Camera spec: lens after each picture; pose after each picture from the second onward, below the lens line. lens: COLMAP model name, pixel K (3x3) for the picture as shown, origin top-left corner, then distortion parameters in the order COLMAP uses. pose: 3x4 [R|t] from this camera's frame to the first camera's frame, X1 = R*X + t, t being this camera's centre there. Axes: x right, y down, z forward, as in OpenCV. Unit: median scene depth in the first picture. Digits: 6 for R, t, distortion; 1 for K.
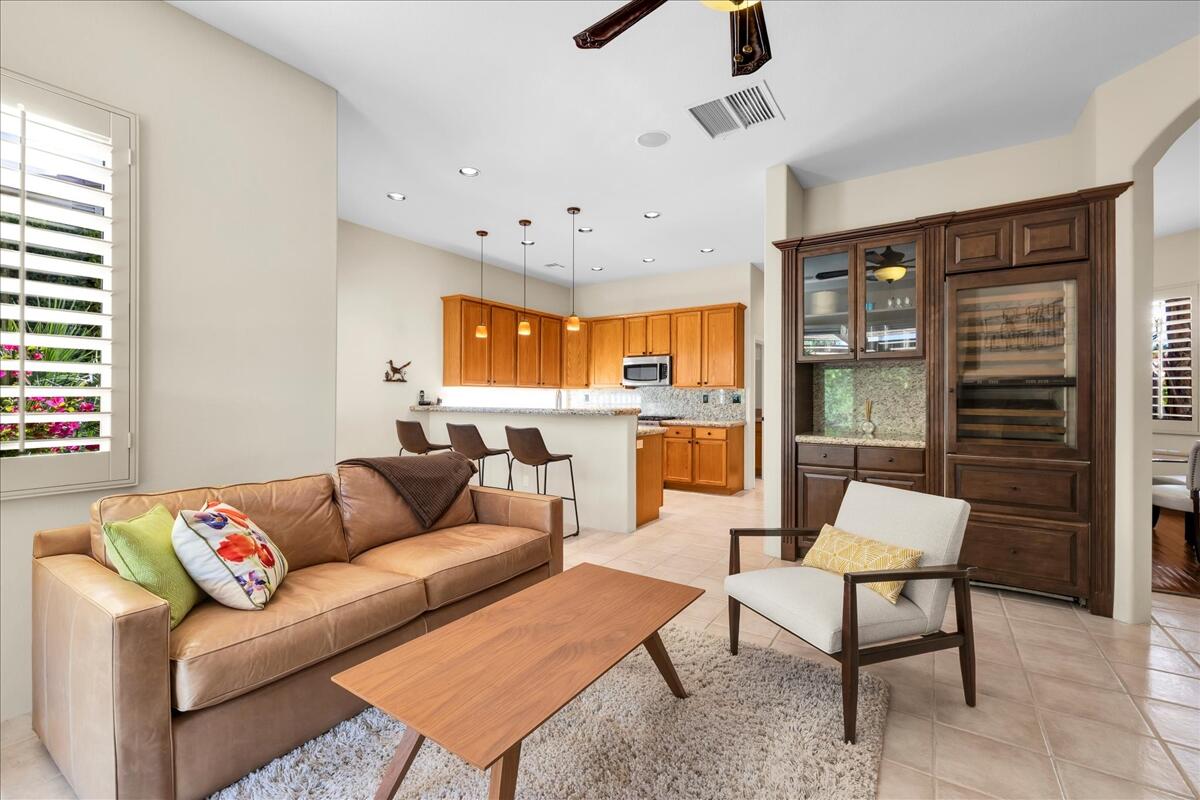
lens RADIAL K [[517.0, 0, 594.1], [0, 517.0, 393.3], [0, 0, 1]] dist [0.001832, 0.000342]
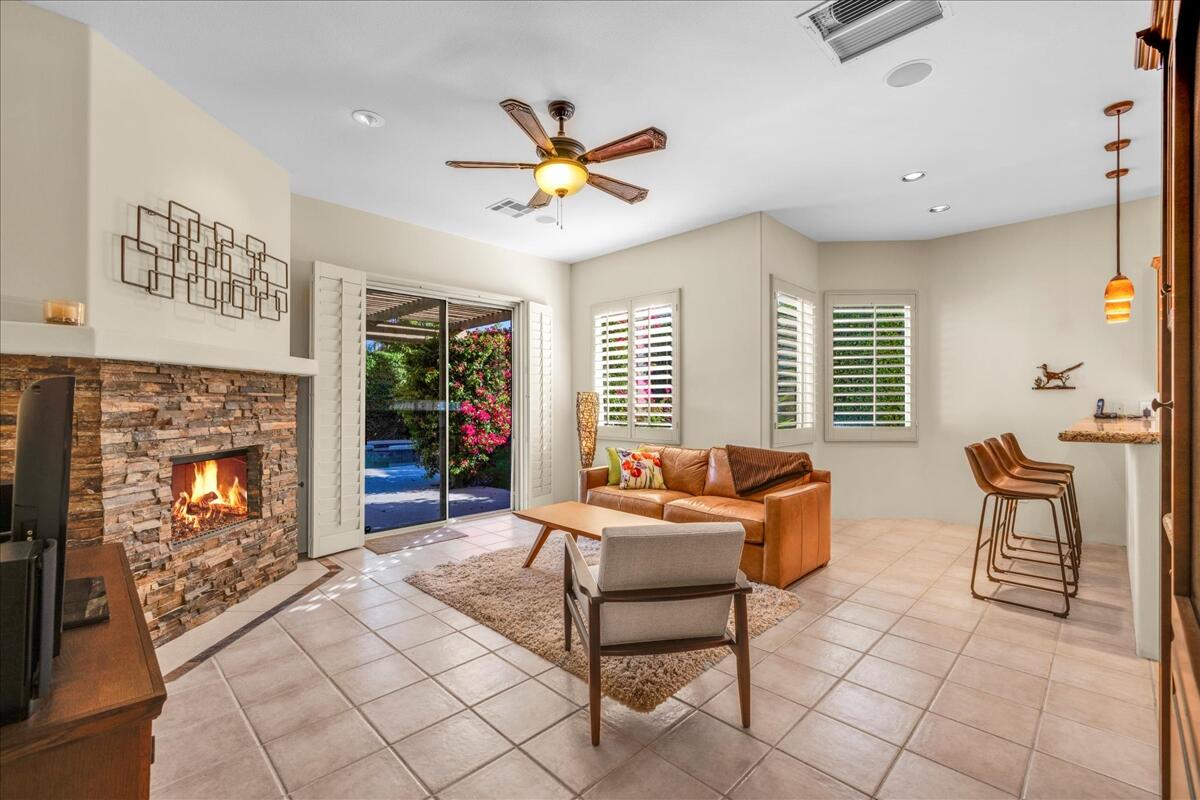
lens RADIAL K [[517.0, 0, 604.1], [0, 517.0, 399.7], [0, 0, 1]] dist [0.001832, 0.000342]
pose [[-0.180246, -0.005259, -0.983608, 0.543022], [0.008766, 0.999937, -0.006952, -0.005359], [0.983583, -0.009876, -0.180188, 0.401108]]
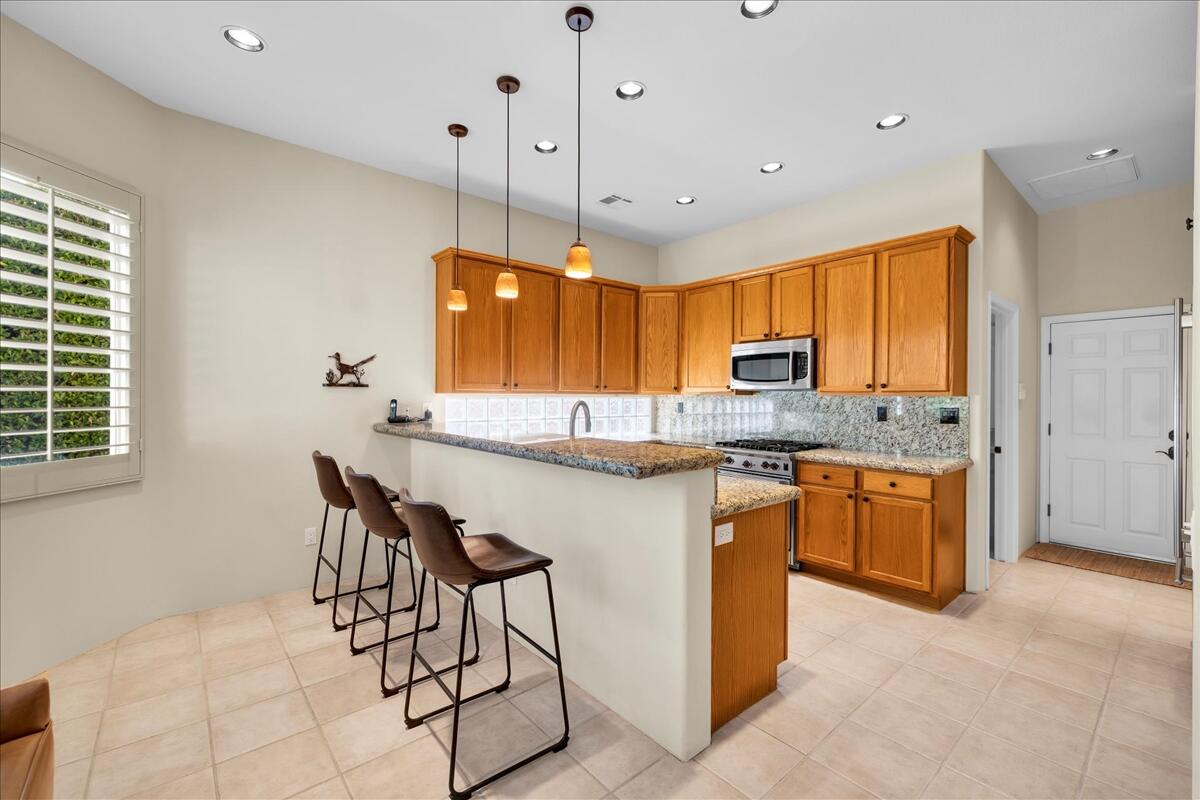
lens RADIAL K [[506.9, 0, 589.4], [0, 506.9, 395.8], [0, 0, 1]] dist [0.001012, 0.000381]
pose [[0.959068, 0.002374, -0.283165, 0.078830], [-0.000088, 0.999967, 0.008084, -0.015031], [0.283175, -0.007729, 0.959037, 0.448864]]
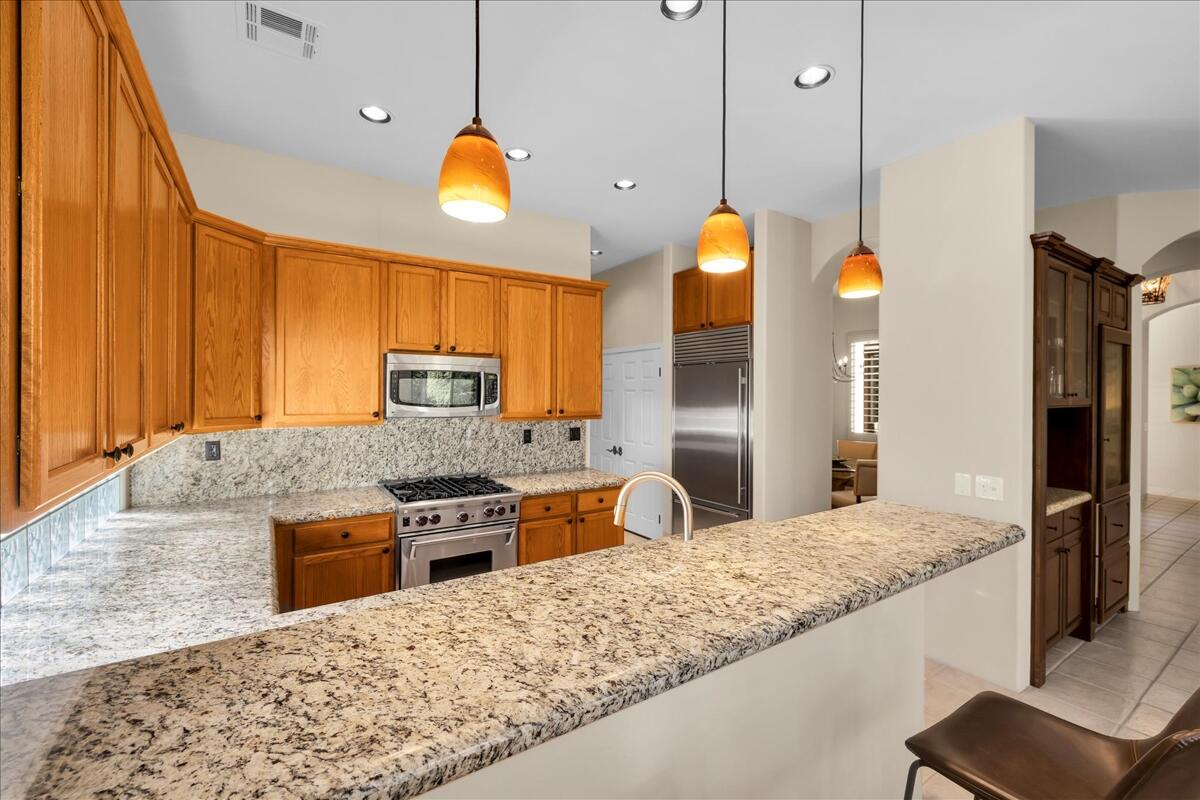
lens RADIAL K [[517.0, 0, 598.8], [0, 517.0, 392.2], [0, 0, 1]] dist [0.001832, 0.000342]
pose [[0.374324, -0.001339, 0.927297, -0.332644], [-0.011976, 0.999909, 0.006279, -0.049633], [-0.927221, -0.013456, 0.374274, 0.819969]]
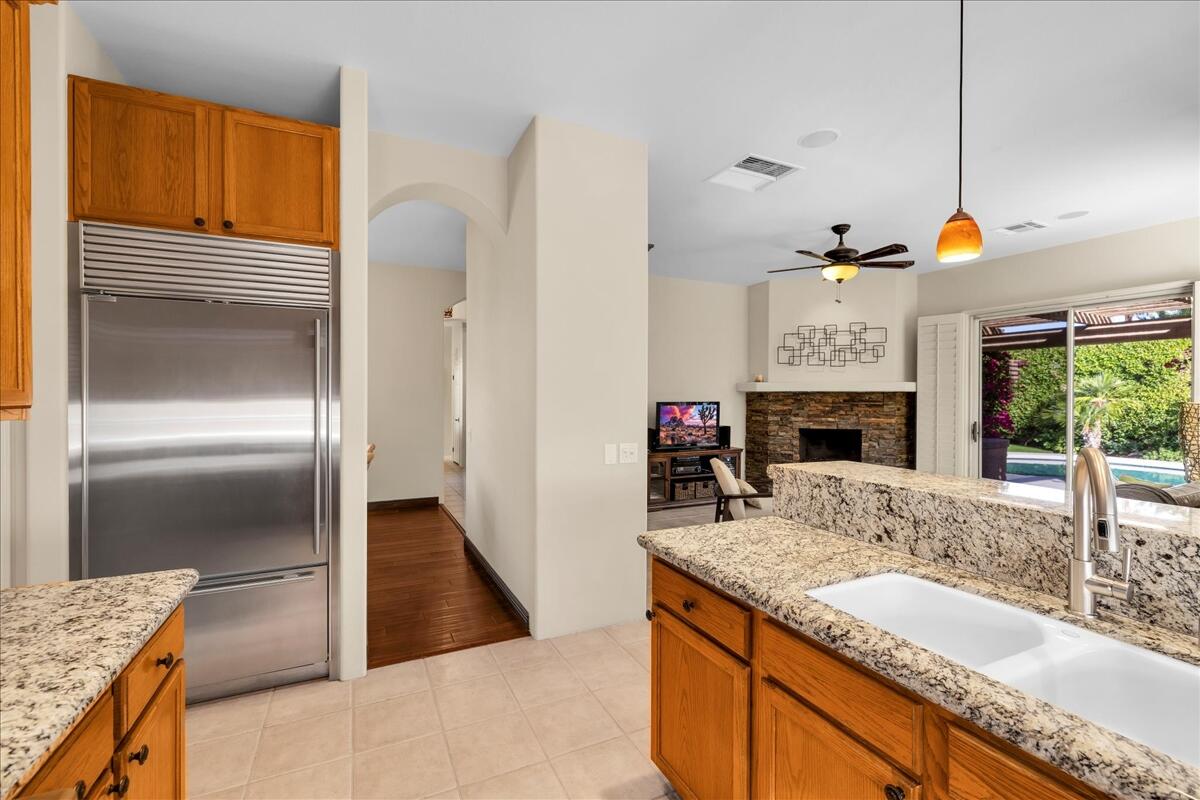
lens RADIAL K [[506.9, 0, 596.4], [0, 506.9, 398.0], [0, 0, 1]] dist [0.001012, 0.000381]
pose [[-0.863740, -0.009495, 0.503848, -0.009086], [-0.012044, 0.999926, -0.001803, -0.020829], [-0.503794, -0.007626, -0.863790, 1.129446]]
